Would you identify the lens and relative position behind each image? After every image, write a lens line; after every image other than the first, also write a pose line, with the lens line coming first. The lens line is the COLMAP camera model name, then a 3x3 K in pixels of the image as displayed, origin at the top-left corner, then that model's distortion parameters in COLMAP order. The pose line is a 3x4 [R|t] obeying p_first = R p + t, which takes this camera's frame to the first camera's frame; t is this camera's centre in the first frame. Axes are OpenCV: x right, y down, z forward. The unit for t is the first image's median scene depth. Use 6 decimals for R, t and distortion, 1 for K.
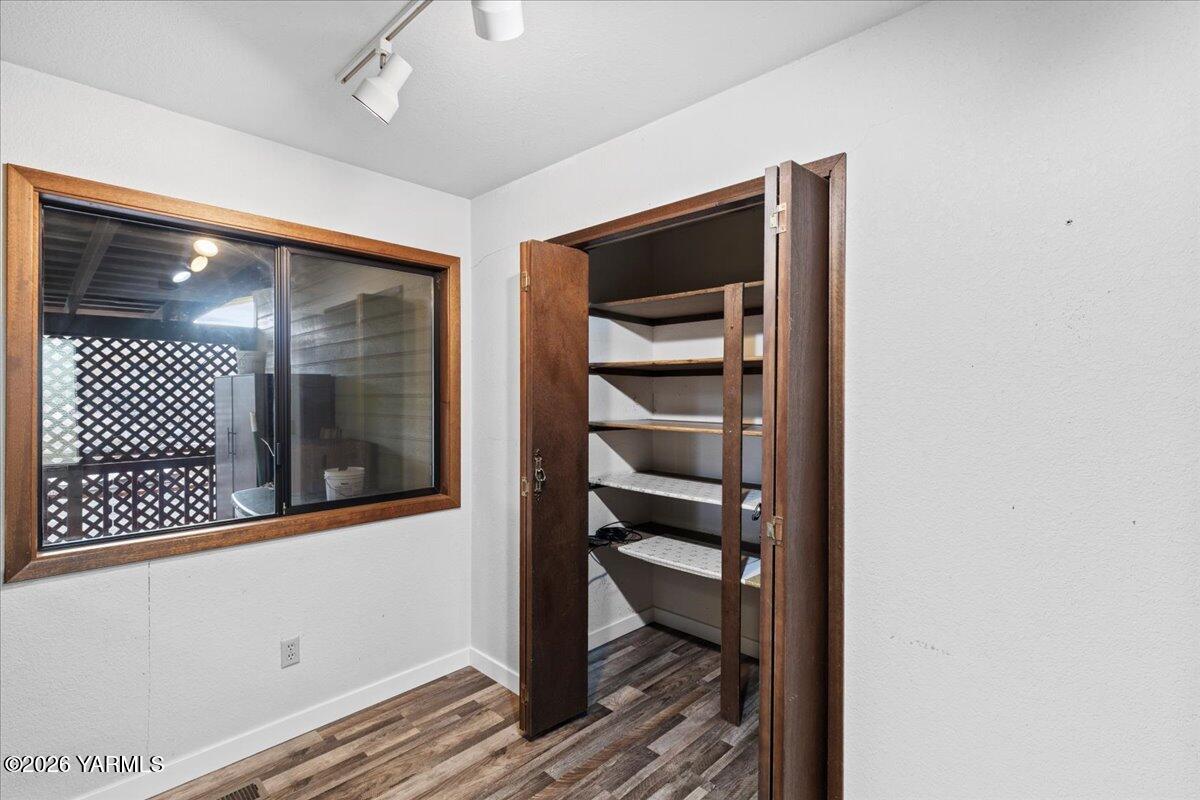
lens RADIAL K [[553.7, 0, 600.8], [0, 553.7, 395.5], [0, 0, 1]] dist [0.011922, -0.001569]
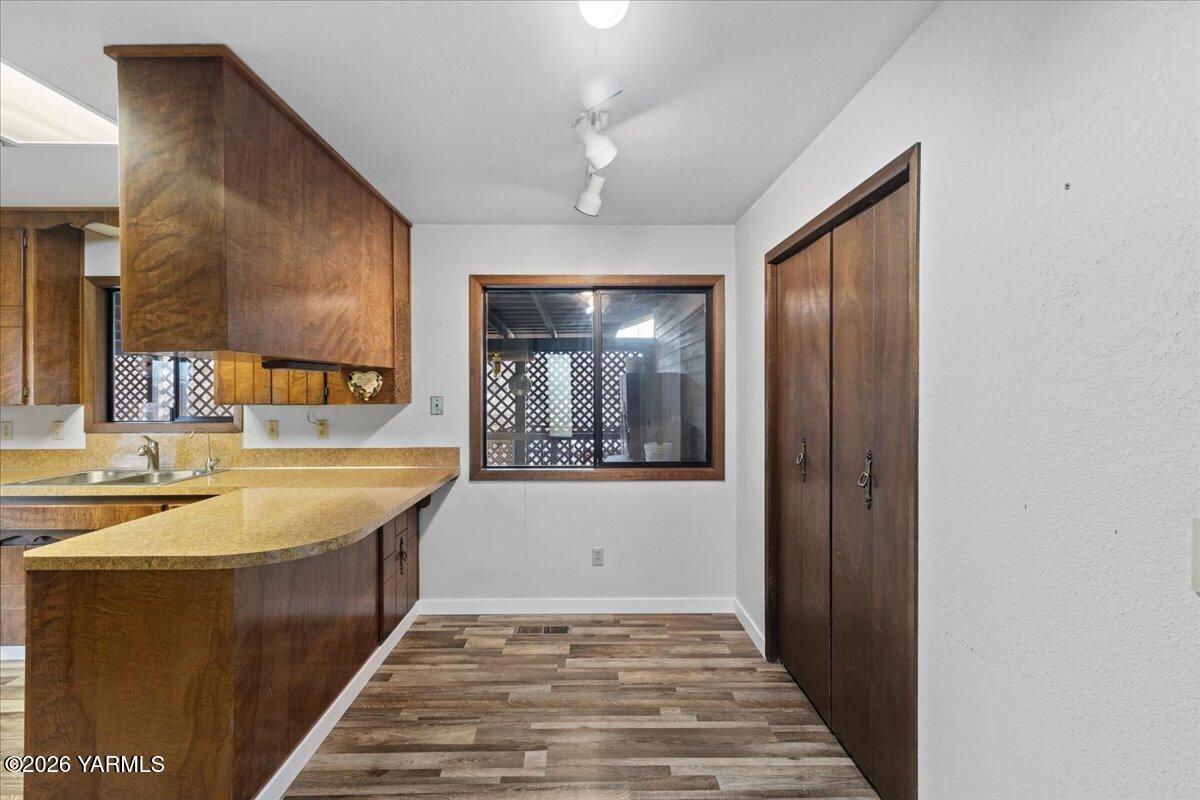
lens RADIAL K [[553.7, 0, 590.0], [0, 553.7, 389.9], [0, 0, 1]] dist [0.011922, -0.001569]
pose [[0.706713, -0.000319, -0.707500, 0.468303], [-0.000370, 1.000000, -0.000821, 0.005683], [0.707500, 0.000842, 0.706713, -0.080683]]
